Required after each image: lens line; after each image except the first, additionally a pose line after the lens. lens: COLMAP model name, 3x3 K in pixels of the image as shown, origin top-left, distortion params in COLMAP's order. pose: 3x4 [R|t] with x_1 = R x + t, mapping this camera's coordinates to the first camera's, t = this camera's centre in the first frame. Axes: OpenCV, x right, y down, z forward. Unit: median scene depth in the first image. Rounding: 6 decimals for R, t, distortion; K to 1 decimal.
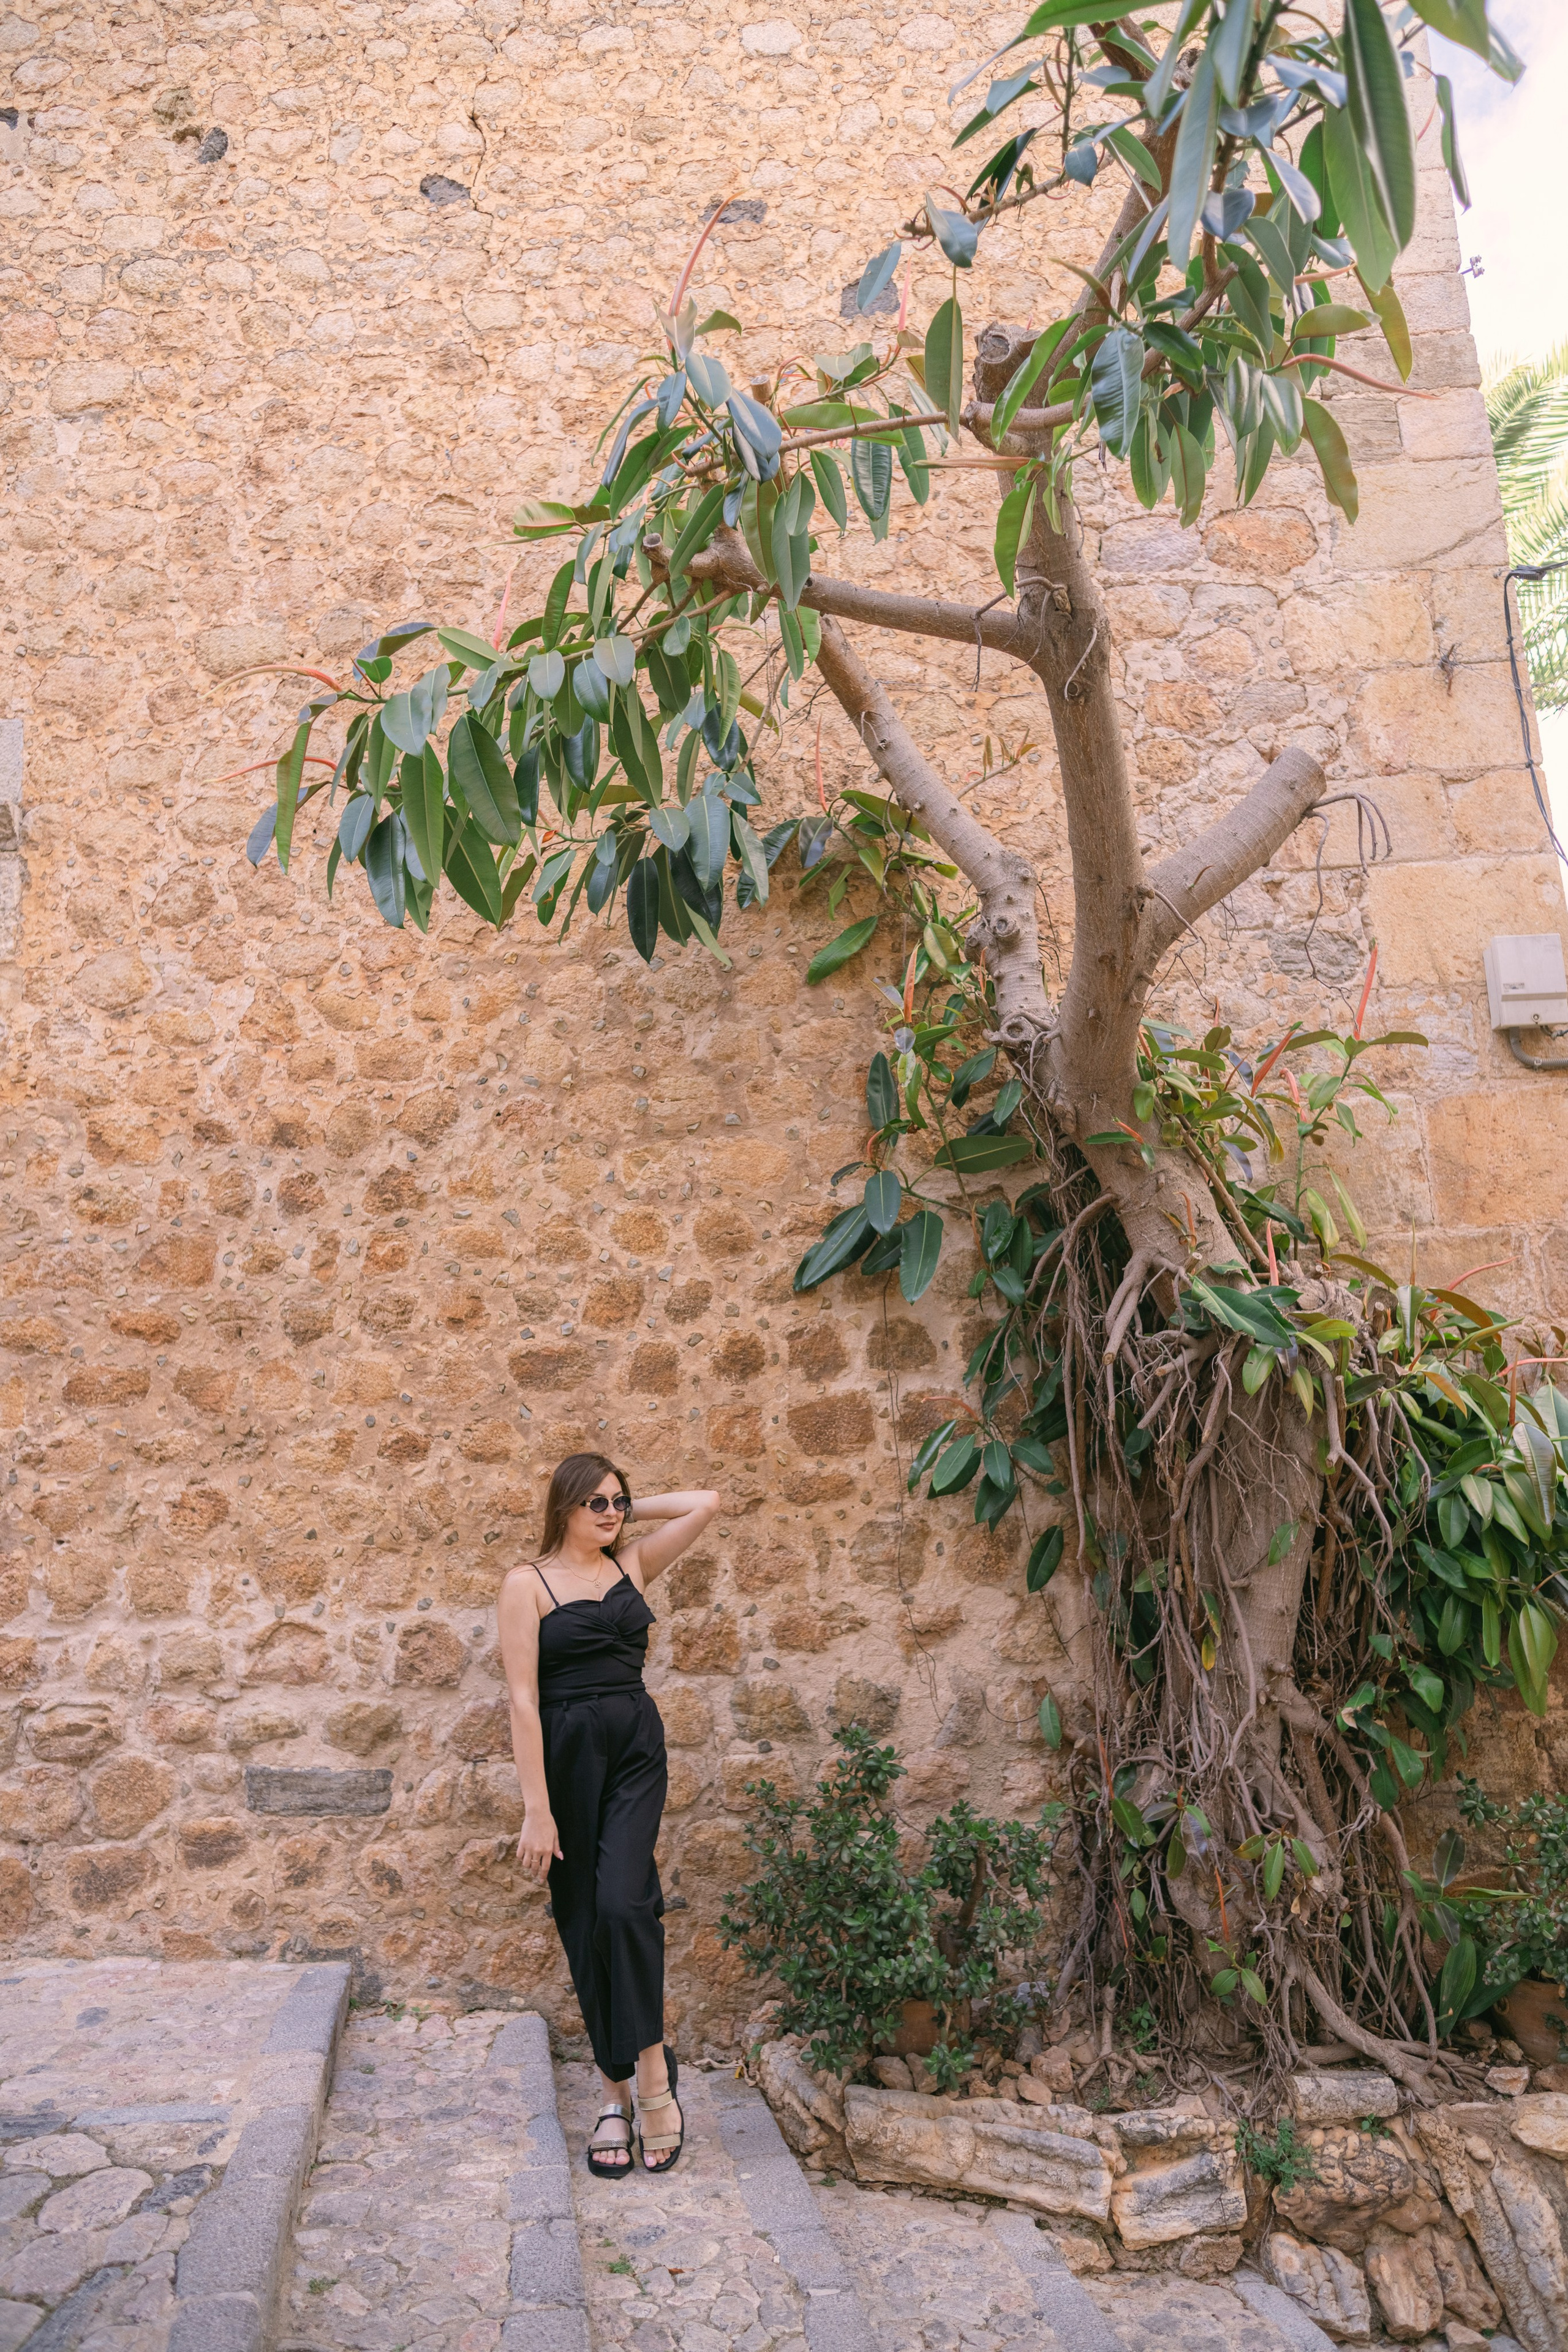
lens RADIAL K [[1666.4, 0, 784.0], [0, 1666.4, 1176.0], [0, 0, 1]] dist [-0.051756, 0.012774]
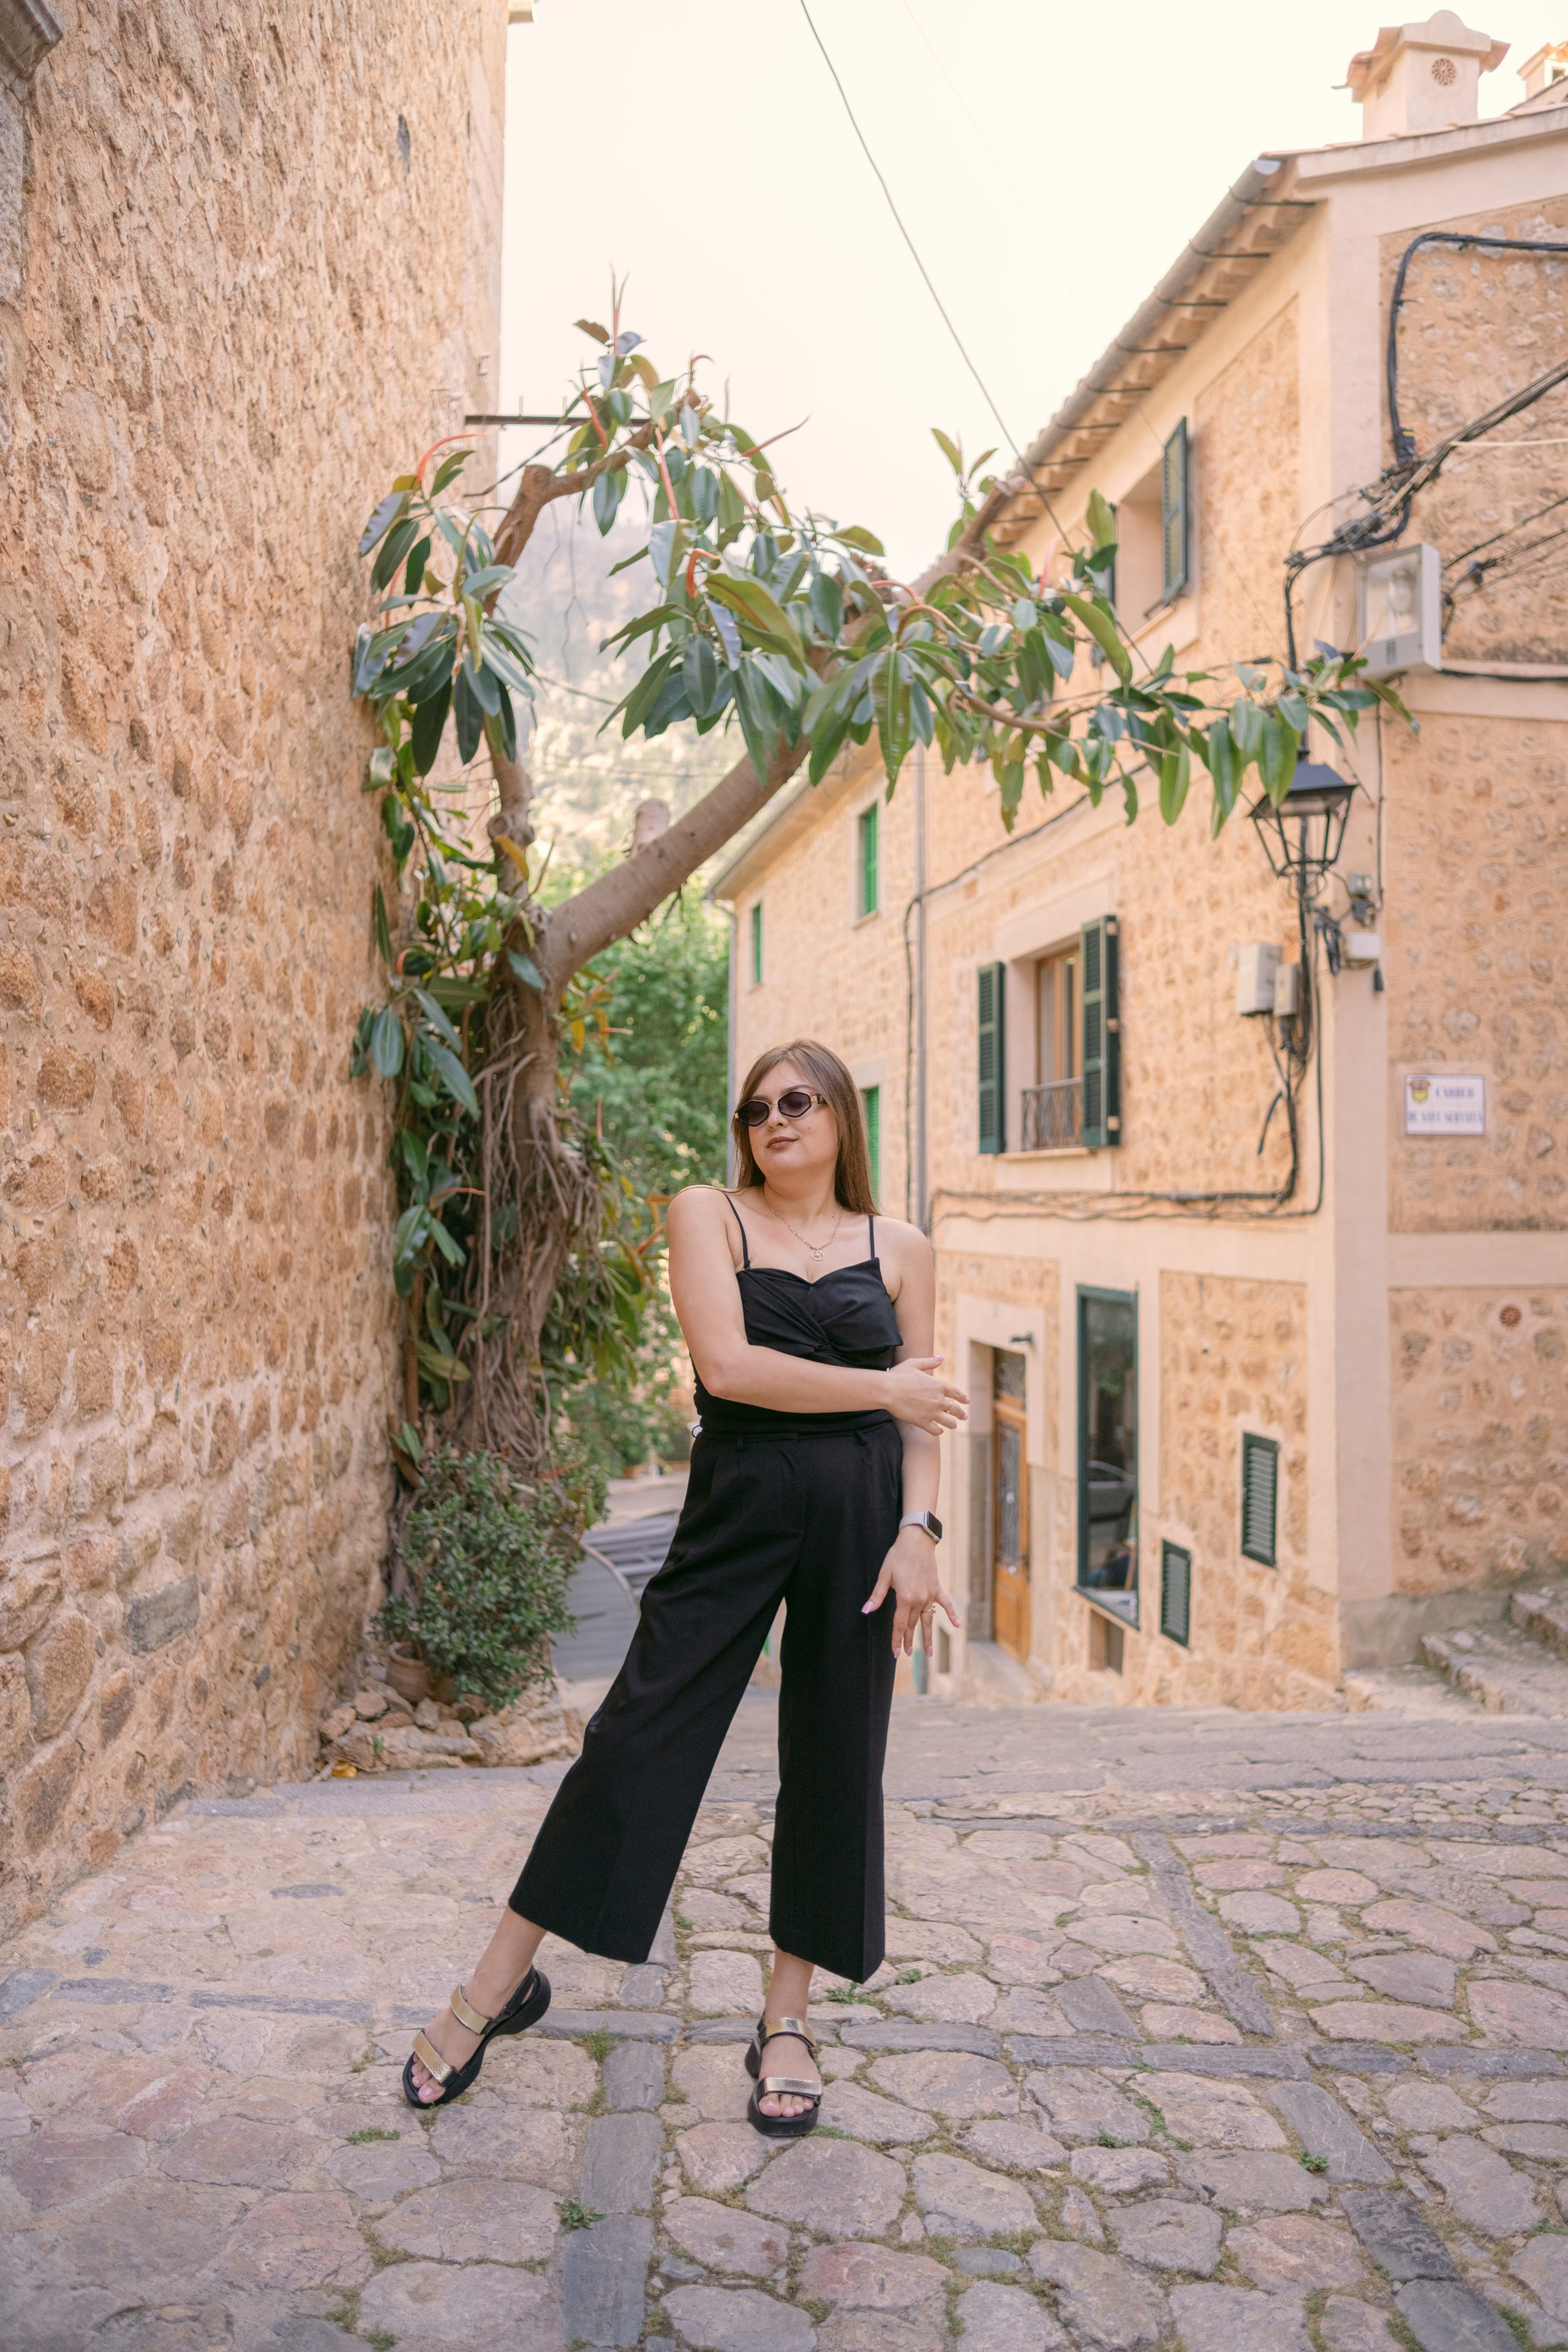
lens RADIAL K [[1609.4, 0, 785.9], [0, 1609.4, 1227.6], [0, 0, 1]] dist [-0.047446, 0.056517]
pose [[-0.002631, 0.045294, 0.998970, -1.076070], [-0.188732, 0.980998, -0.044976, 0.165318], [-0.982025, -0.188656, 0.005967, 0.731216]]
